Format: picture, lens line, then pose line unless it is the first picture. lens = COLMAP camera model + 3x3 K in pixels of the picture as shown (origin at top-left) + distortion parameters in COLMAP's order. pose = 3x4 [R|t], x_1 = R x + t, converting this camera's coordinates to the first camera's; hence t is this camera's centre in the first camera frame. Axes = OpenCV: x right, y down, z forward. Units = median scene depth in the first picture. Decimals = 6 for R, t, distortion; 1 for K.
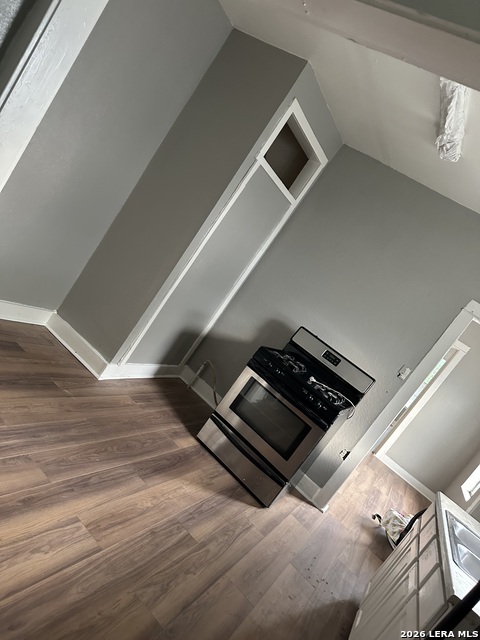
lens RADIAL K [[462.1, 0, 241.0], [0, 462.1, 321.5], [0, 0, 1]] dist [0.090610, -0.080861]
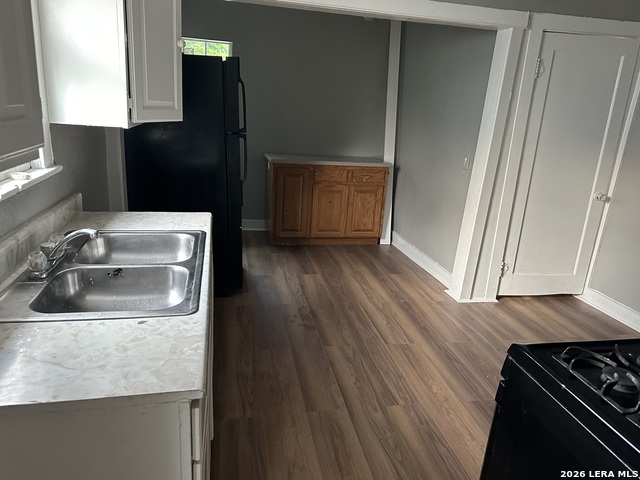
lens RADIAL K [[462.1, 0, 325.3], [0, 462.1, 240.7], [0, 0, 1]] dist [0.090610, -0.080861]
pose [[-0.600220, -0.436887, -0.669974, 0.858824], [-0.584374, 0.811465, -0.005621, 0.309390], [0.546117, 0.388142, -0.742363, 1.688918]]
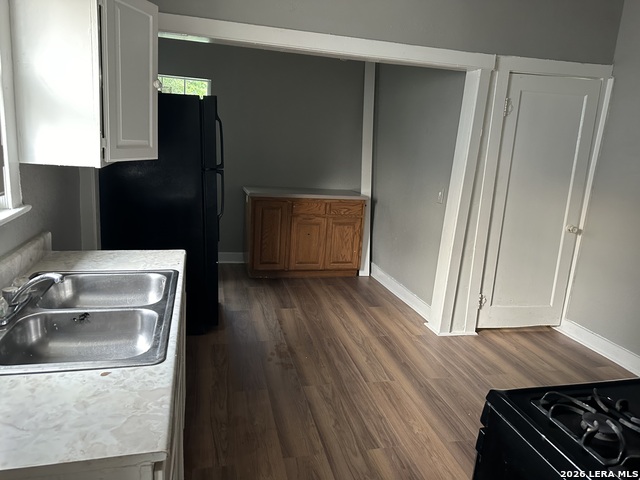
lens RADIAL K [[462.1, 0, 321.8], [0, 462.1, 235.1], [0, 0, 1]] dist [0.090610, -0.080861]
pose [[-0.580610, -0.482401, -0.655882, 0.855879], [-0.575101, 0.813224, -0.089026, 0.293210], [0.576325, 0.325509, -0.749595, 1.681739]]
